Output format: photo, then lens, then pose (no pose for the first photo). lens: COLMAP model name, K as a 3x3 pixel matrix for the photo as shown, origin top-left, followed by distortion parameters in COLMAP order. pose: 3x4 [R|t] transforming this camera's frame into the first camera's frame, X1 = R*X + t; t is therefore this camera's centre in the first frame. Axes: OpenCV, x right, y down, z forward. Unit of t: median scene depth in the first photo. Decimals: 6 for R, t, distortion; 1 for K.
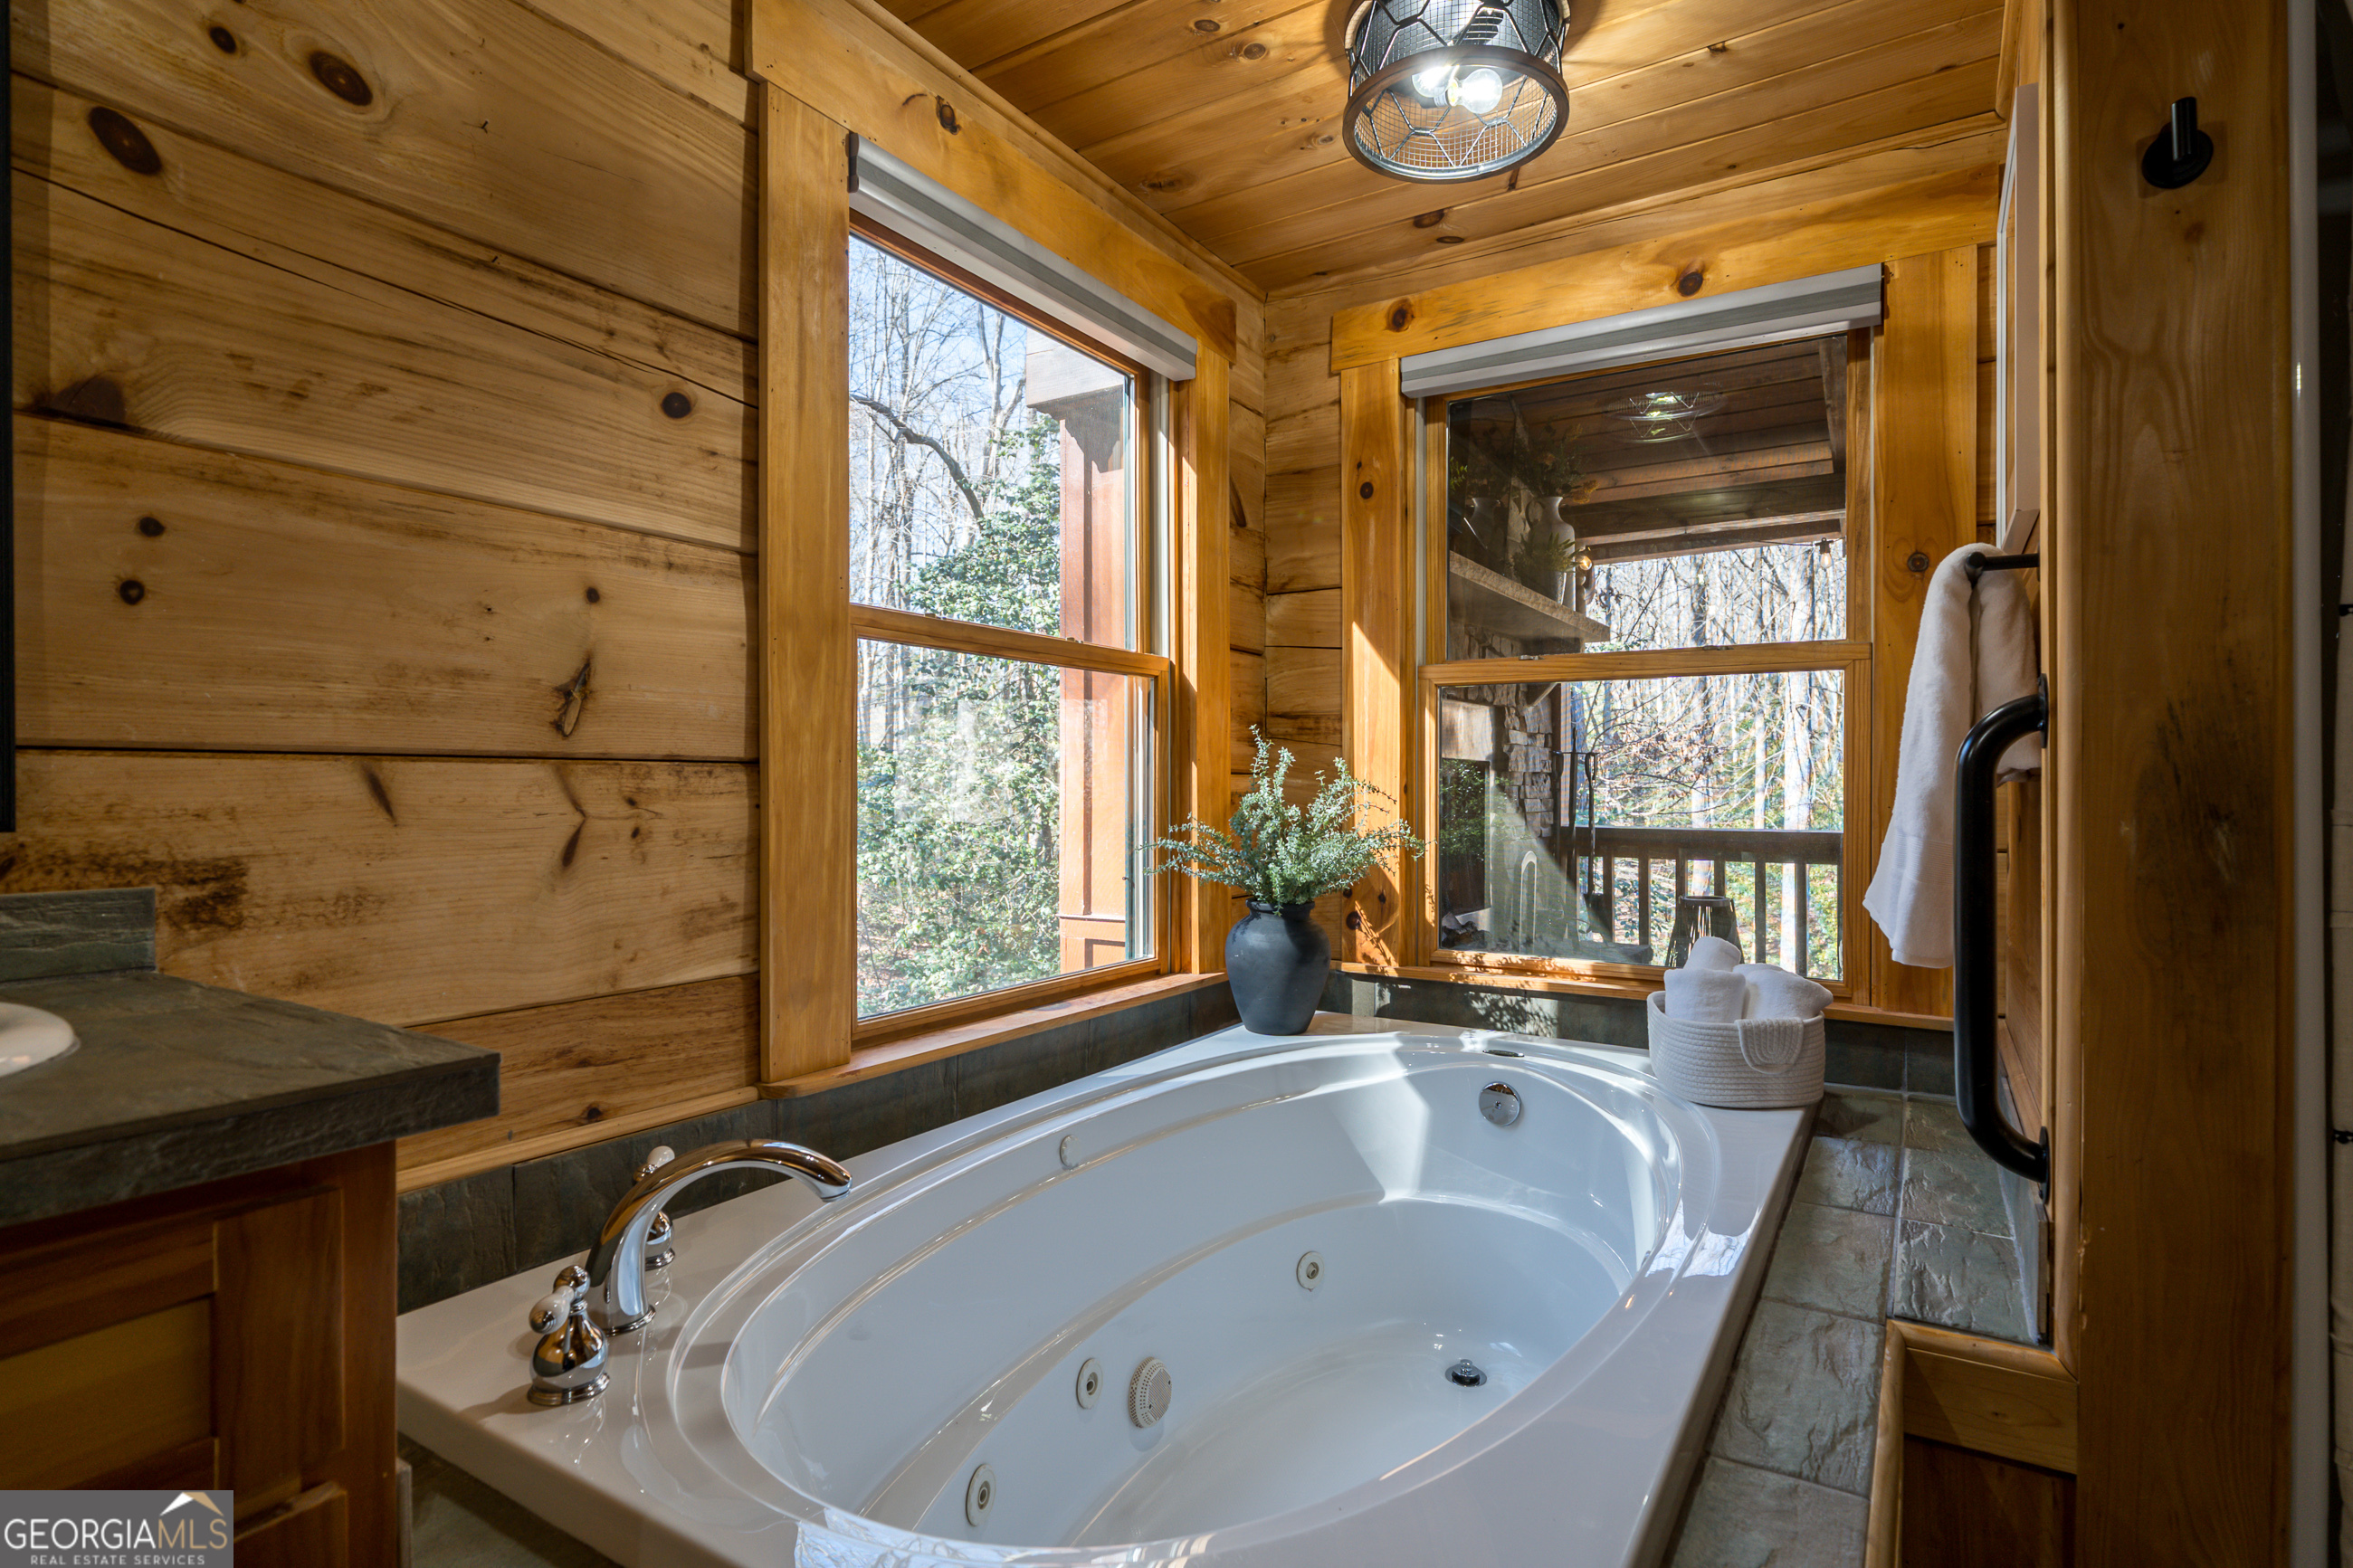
lens RADIAL K [[1132.6, 0, 1100.6], [0, 1132.6, 784.9], [0, 0, 1]] dist [0.000594, -0.000177]
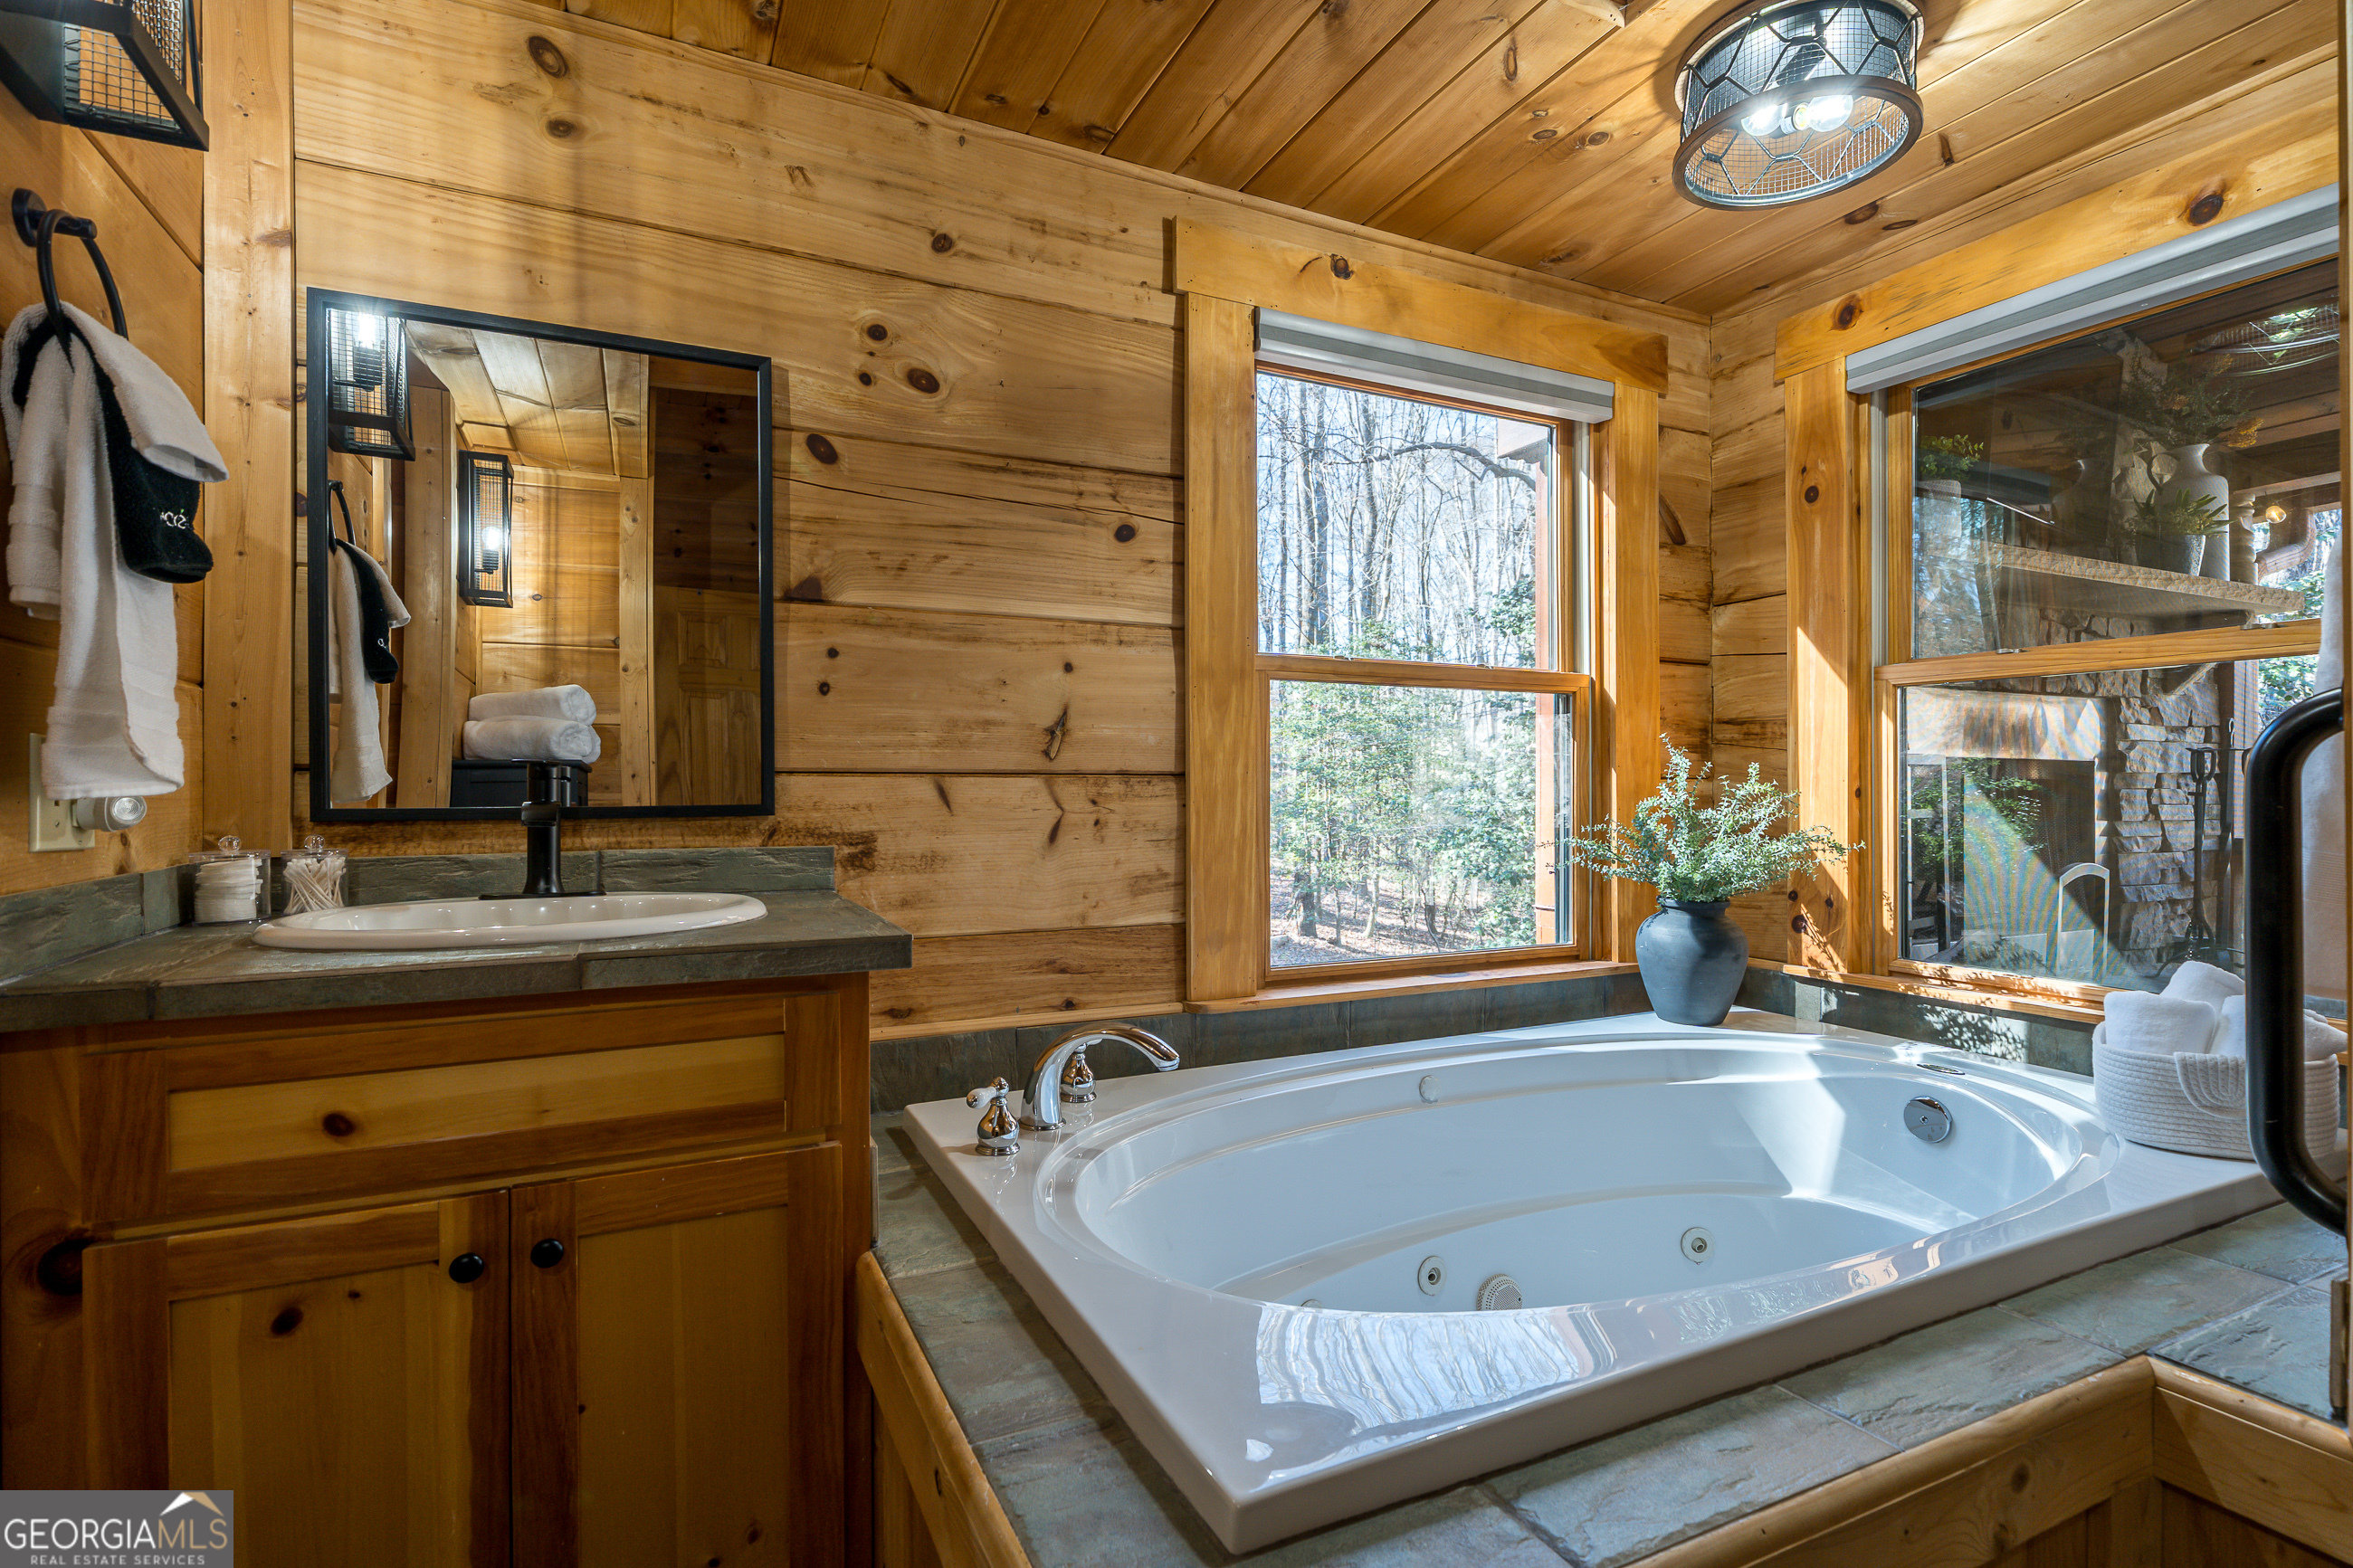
lens RADIAL K [[1036.5, 0, 1170.4], [0, 1036.5, 791.0], [0, 0, 1]] dist [-0.000249, 0.000172]
pose [[0.858652, -0.001390, -0.512557, 0.349395], [0.002348, 0.999996, 0.001221, -0.000931], [0.512553, -0.002252, 0.858653, -0.122617]]
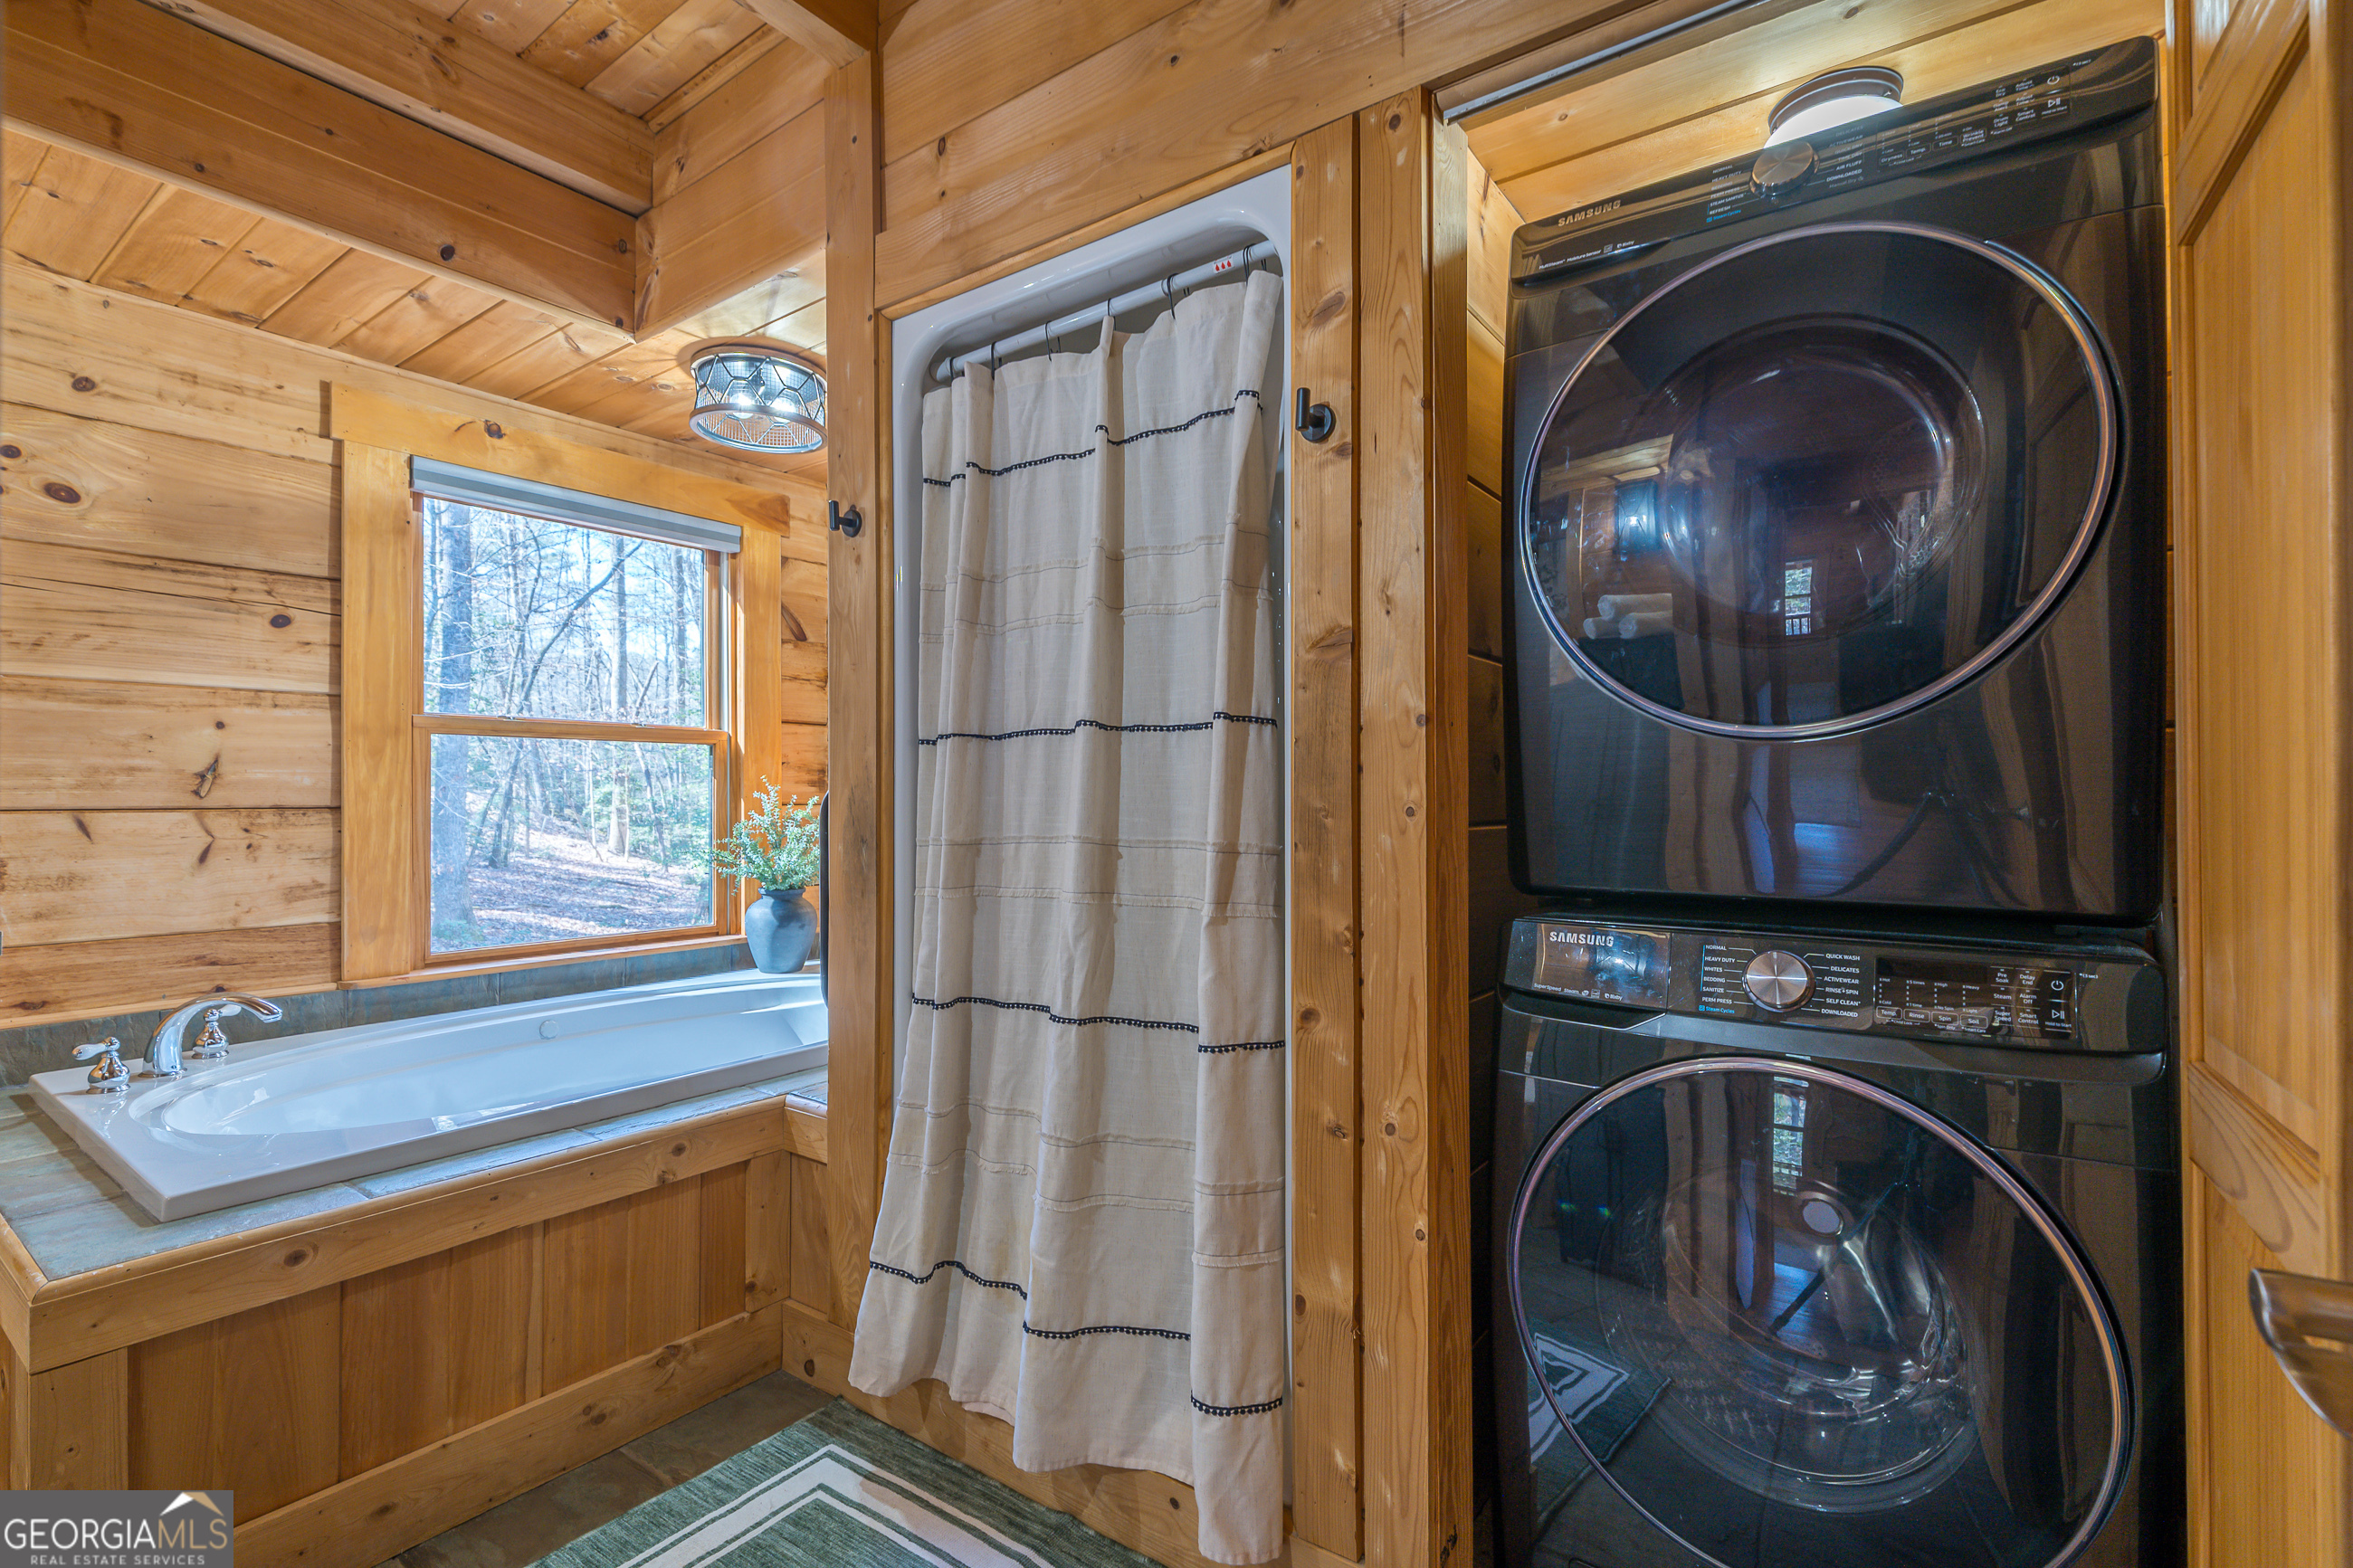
lens RADIAL K [[1079.3, 0, 1161.2], [0, 1079.3, 787.5], [0, 0, 1]] dist [0.000002, 0.000291]
pose [[0.996650, -0.002344, -0.081748, 1.185106], [0.002072, 0.999992, -0.003418, -0.044510], [0.081755, 0.003237, 0.996647, -0.650705]]
